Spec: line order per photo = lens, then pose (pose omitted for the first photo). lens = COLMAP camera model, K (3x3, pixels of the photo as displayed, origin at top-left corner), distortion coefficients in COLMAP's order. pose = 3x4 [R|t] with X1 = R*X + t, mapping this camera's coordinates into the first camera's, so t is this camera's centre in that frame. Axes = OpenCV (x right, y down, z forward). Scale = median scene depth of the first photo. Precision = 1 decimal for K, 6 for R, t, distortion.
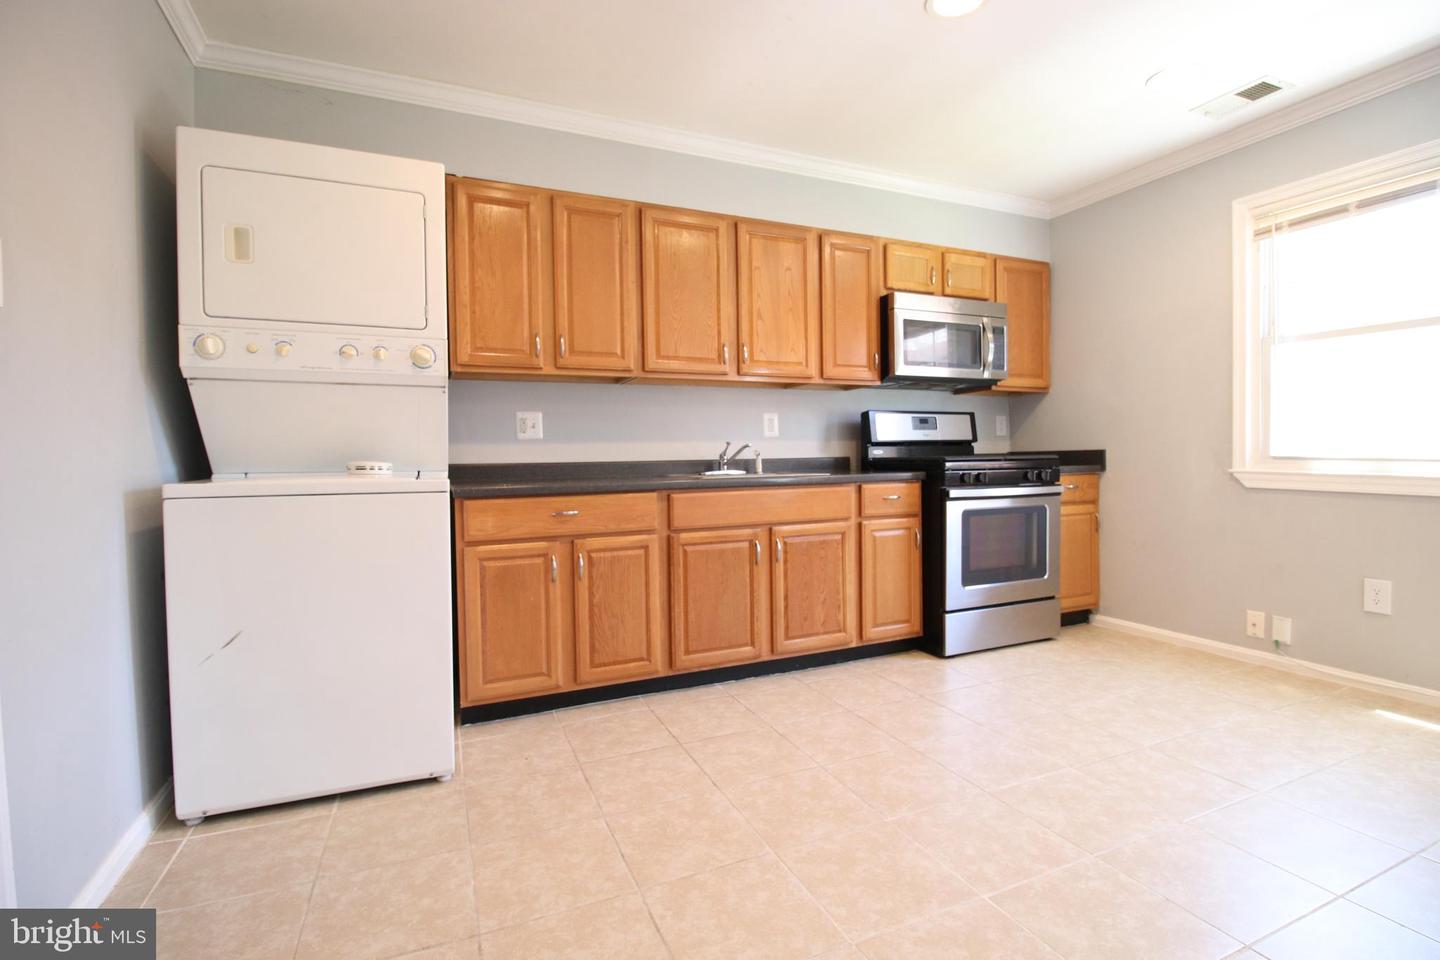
lens RADIAL K [[676.2, 0, 722.8], [0, 676.2, 478.3], [0, 0, 1]] dist [-0.010099, -0.003583]
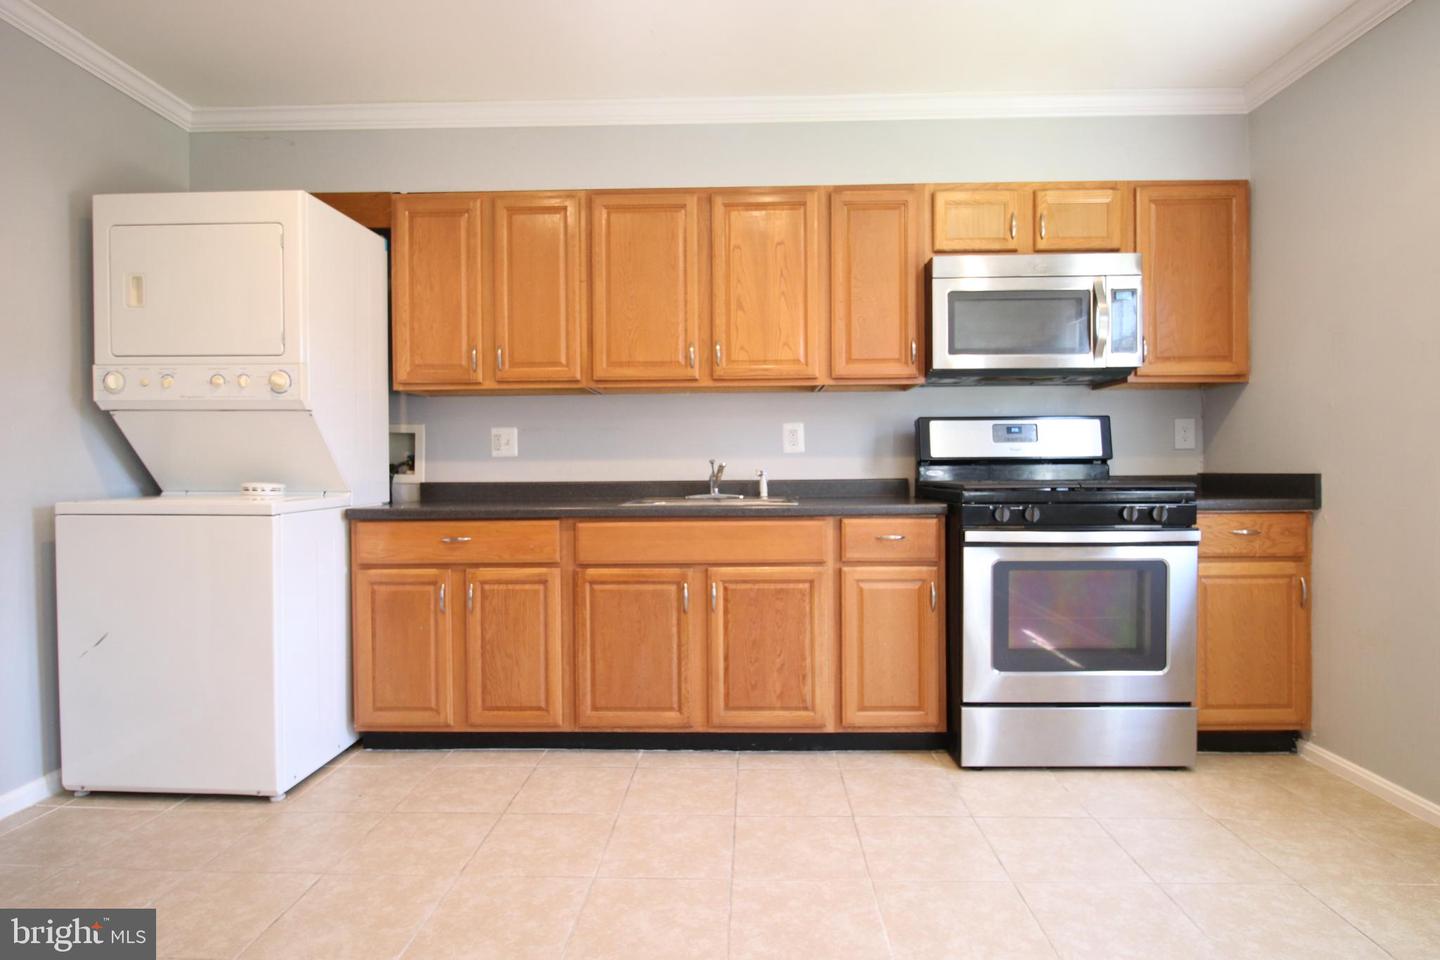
lens RADIAL K [[769.3, 0, 721.0], [0, 769.3, 478.8], [0, 0, 1]] dist [-0.006679, -0.004864]
pose [[0.900804, 0.015083, -0.433964, 0.457428], [-0.020231, 0.999769, -0.007248, -0.026167], [0.433755, 0.015308, 0.900901, 0.168440]]
